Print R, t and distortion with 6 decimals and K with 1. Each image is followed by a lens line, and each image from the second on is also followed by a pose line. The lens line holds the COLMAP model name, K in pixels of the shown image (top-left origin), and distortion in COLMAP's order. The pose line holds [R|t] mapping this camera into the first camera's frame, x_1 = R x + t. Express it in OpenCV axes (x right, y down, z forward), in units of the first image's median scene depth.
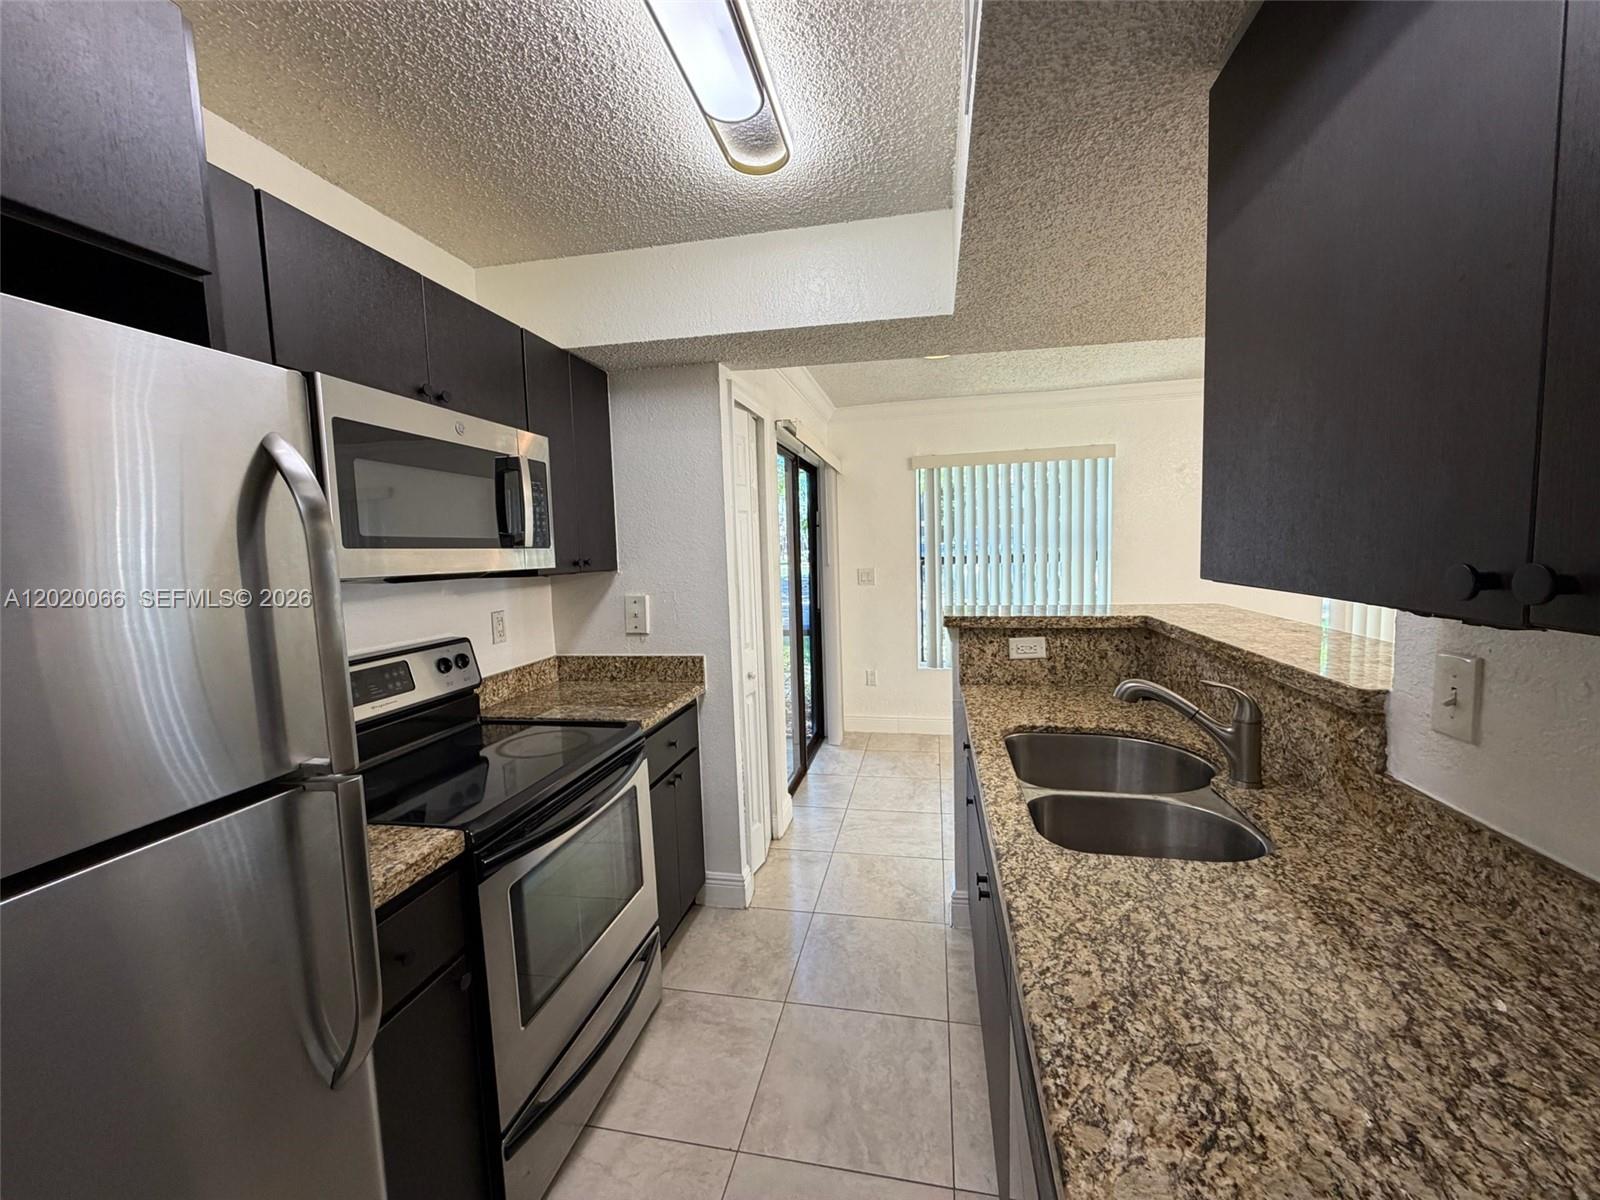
lens RADIAL K [[639.1, 0, 796.6], [0, 639.1, 600.9], [0, 0, 1]] dist [-0.000057, -0.000153]
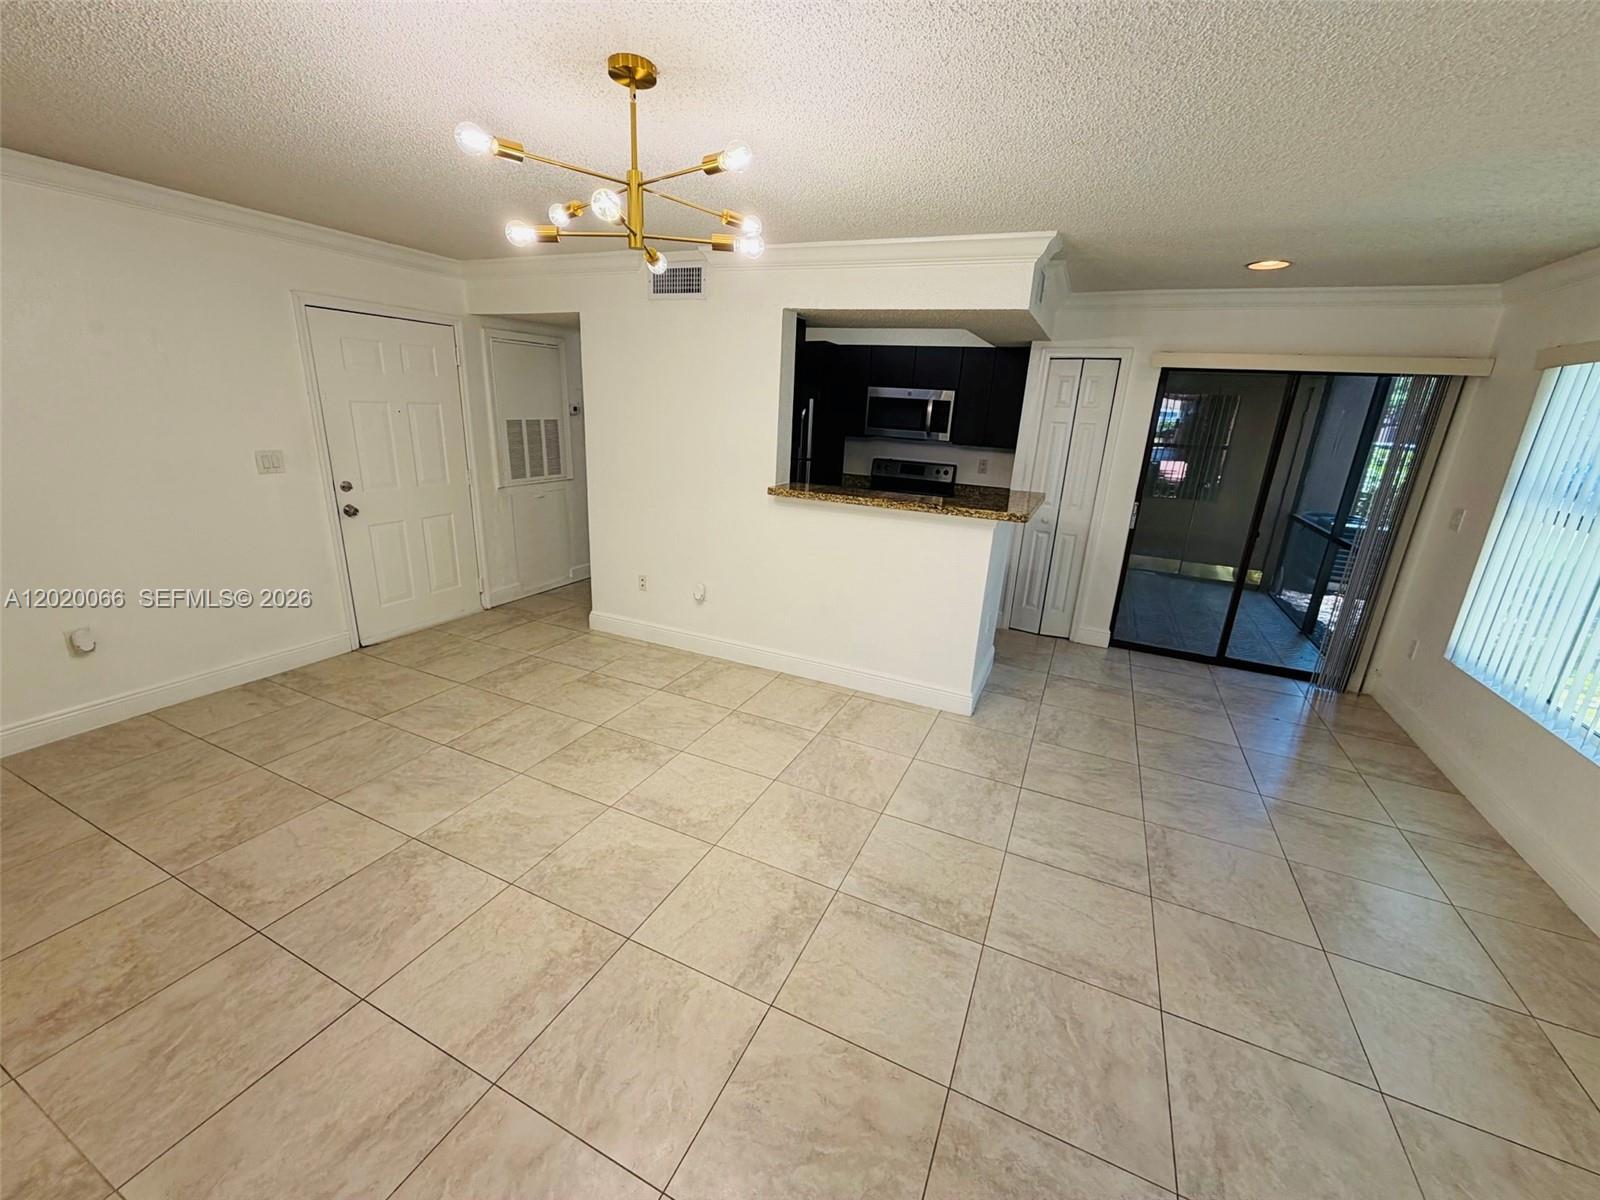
lens RADIAL K [[639.1, 0, 796.6], [0, 639.1, 600.9], [0, 0, 1]] dist [-0.000057, -0.000153]
pose [[-0.228519, 0.306699, -0.923967, 3.158587], [-0.122680, 0.932442, 0.339854, -0.327581], [0.965779, 0.191015, -0.175455, 1.233105]]
